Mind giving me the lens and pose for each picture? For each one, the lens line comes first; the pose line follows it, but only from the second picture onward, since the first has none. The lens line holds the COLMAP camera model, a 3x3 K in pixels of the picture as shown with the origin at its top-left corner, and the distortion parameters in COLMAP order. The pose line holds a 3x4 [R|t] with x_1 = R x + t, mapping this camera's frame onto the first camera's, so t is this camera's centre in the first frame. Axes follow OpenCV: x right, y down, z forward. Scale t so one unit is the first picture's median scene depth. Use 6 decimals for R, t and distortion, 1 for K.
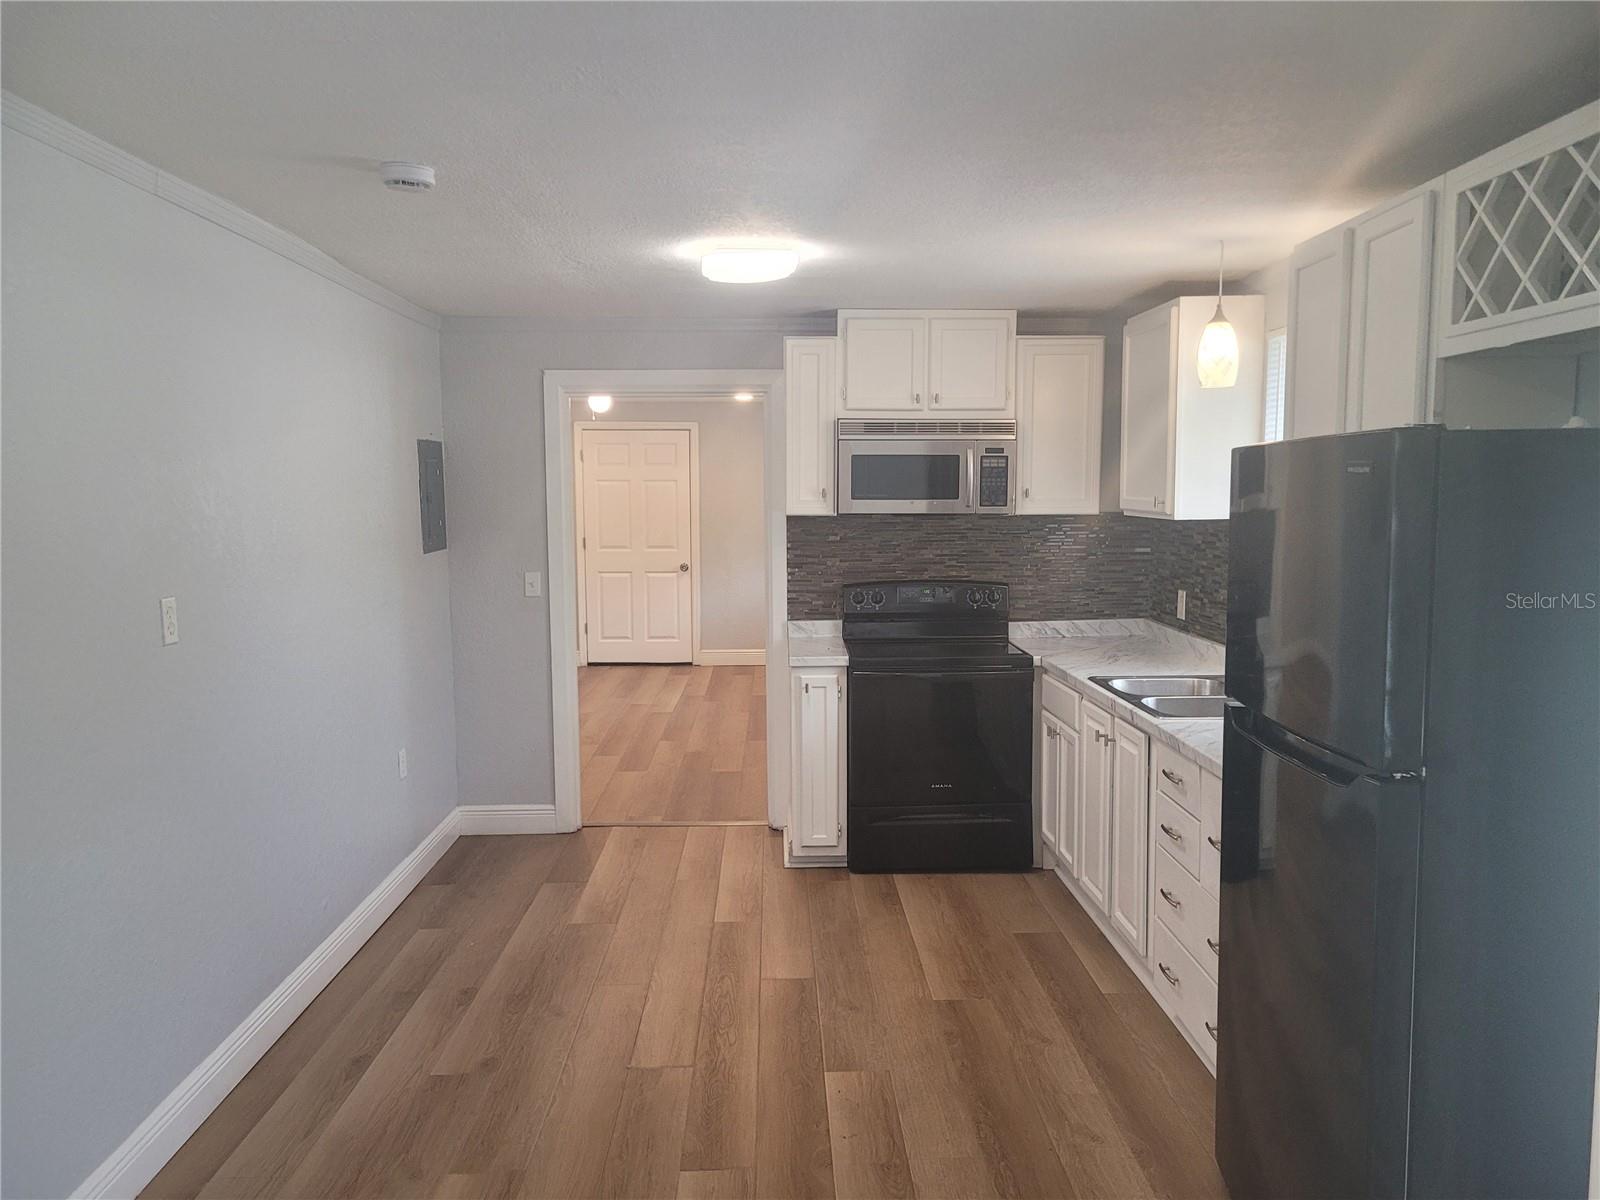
lens RADIAL K [[1196.2, 0, 802.7], [0, 1196.2, 613.1], [0, 0, 1]] dist [0.040315, -0.000046]
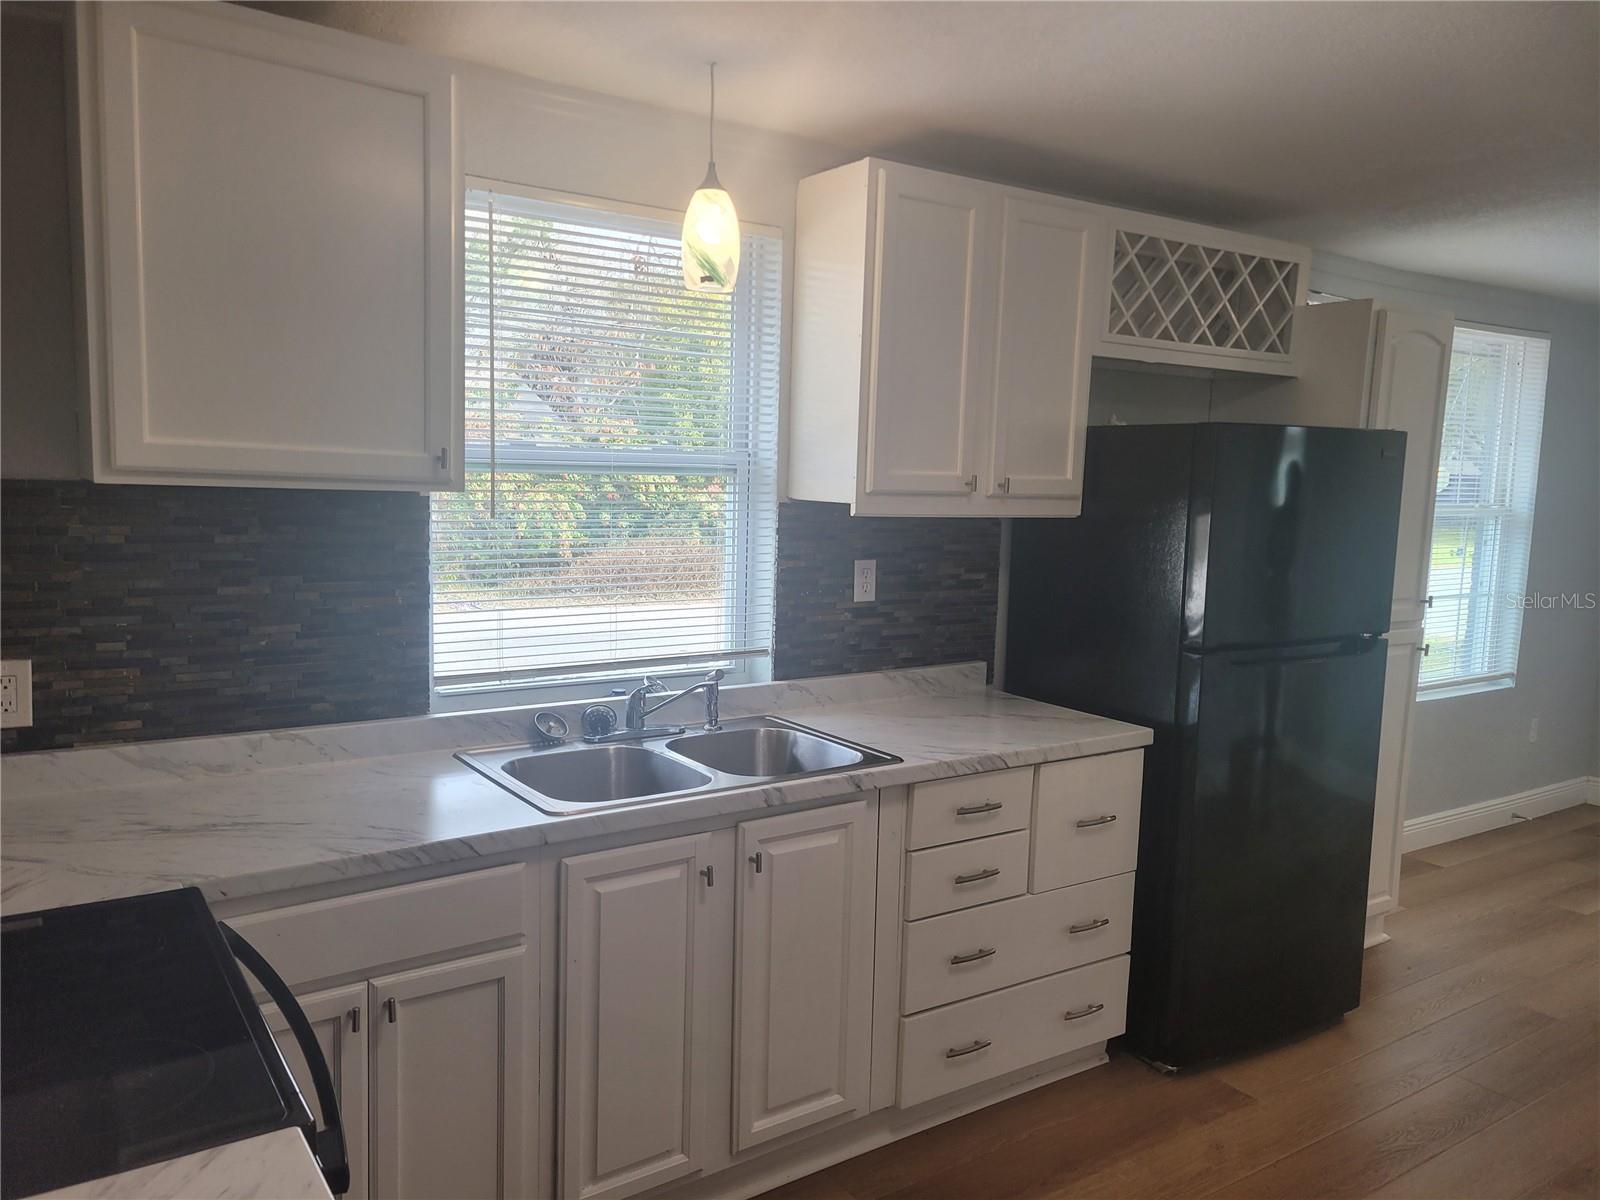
lens RADIAL K [[1198.0, 0, 793.8], [0, 1198.0, 619.9], [0, 0, 1]] dist [0.055869, -0.032957]
pose [[-0.540405, -0.109564, 0.834241, -0.191399], [0.062600, 0.983502, 0.169718, -0.089377], [-0.839073, 0.143940, -0.524631, 1.005885]]
